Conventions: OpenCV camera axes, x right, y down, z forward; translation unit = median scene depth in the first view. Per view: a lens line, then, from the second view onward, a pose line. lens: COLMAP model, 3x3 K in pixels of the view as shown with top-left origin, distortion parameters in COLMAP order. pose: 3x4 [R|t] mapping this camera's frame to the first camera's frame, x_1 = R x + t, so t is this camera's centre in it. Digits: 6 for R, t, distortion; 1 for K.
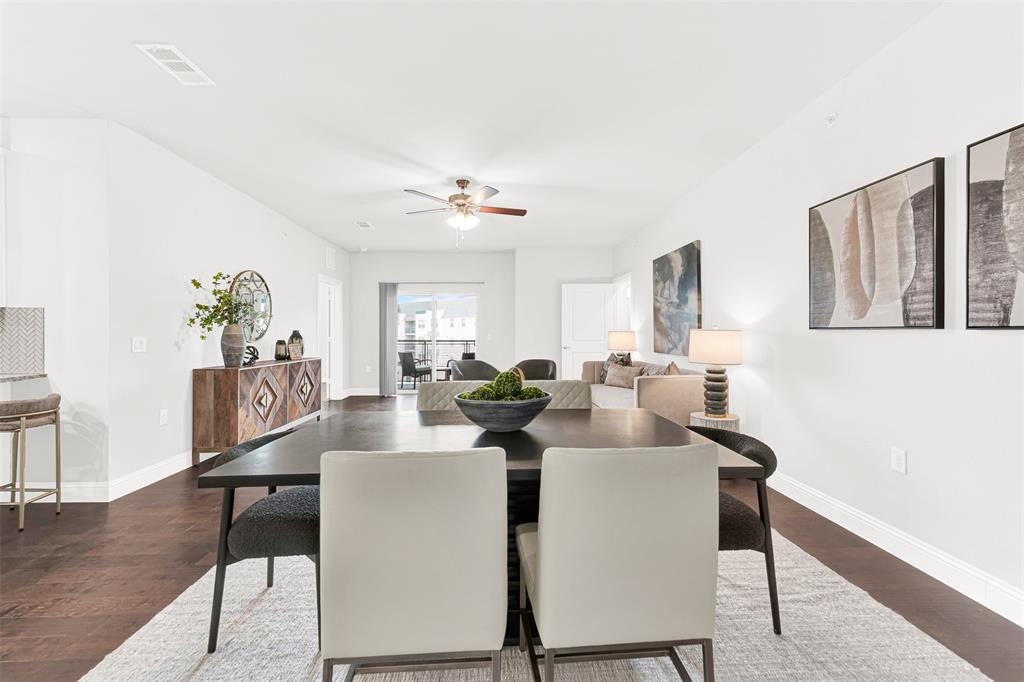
lens RADIAL K [[426.2, 0, 512.0], [0, 426.2, 341.0], [0, 0, 1]] dist [0.001682, 0.000059]
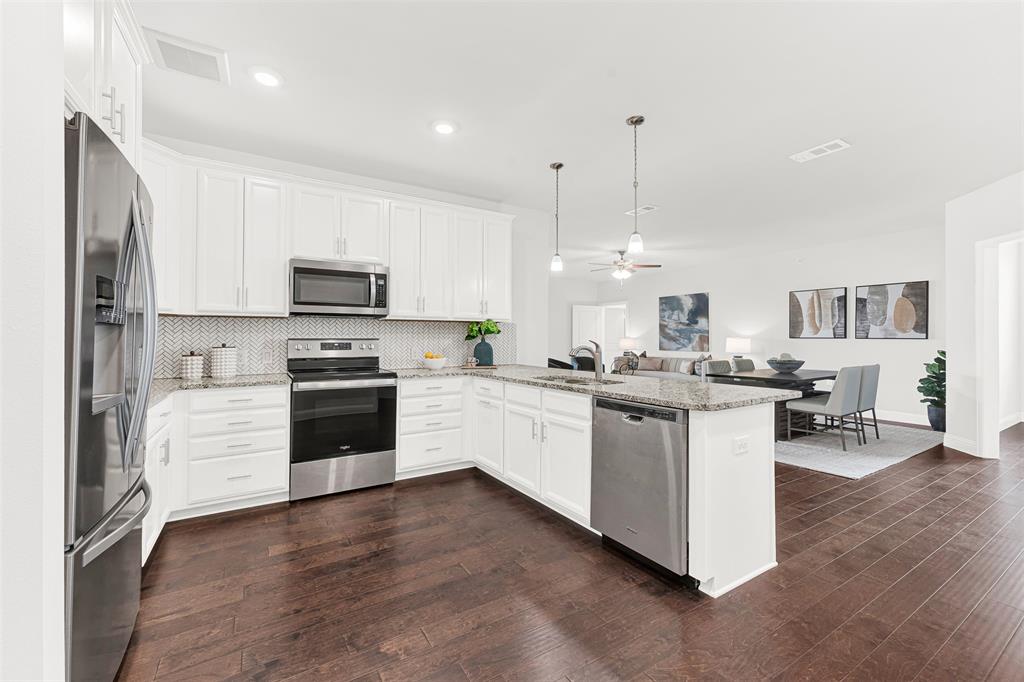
lens RADIAL K [[426.2, 0, 512.0], [0, 426.2, 341.0], [0, 0, 1]] dist [0.001682, 0.000059]
pose [[0.871612, -0.008933, 0.490115, -2.391359], [0.012843, 0.999907, -0.004616, -0.023452], [-0.490028, 0.010319, 0.871645, -0.508551]]
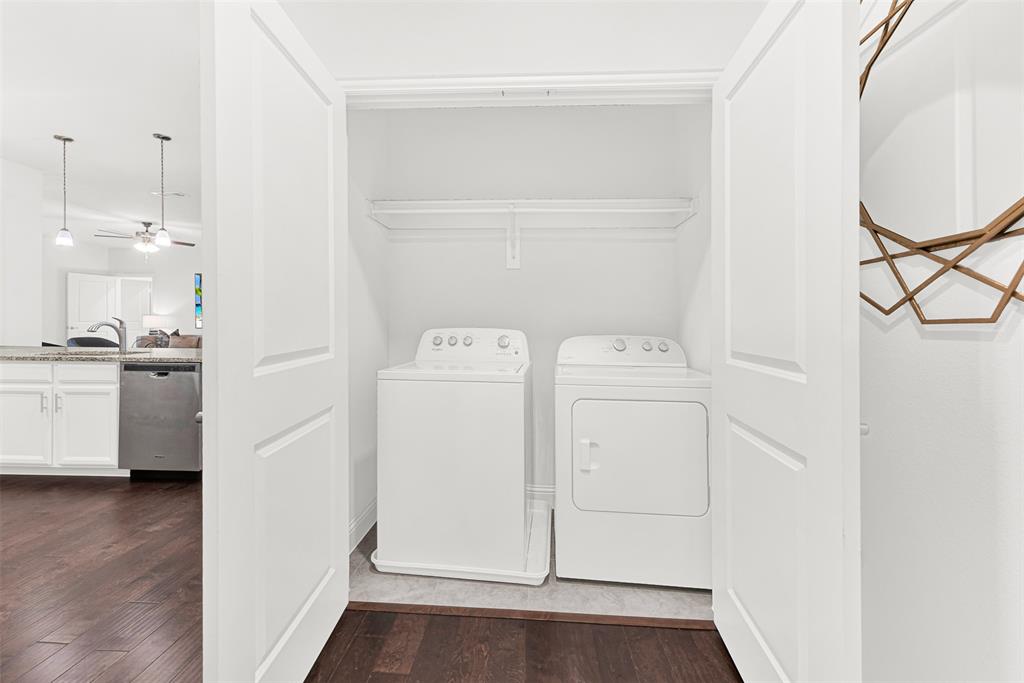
lens RADIAL K [[445.0, 0, 515.5], [0, 445.0, 322.8], [0, 0, 1]] dist [0.000818, 0.000390]
pose [[0.112293, -0.015703, 0.993551, -2.906307], [0.008027, 0.999857, 0.014896, -0.022156], [-0.993643, 0.006303, 0.112403, -1.030072]]
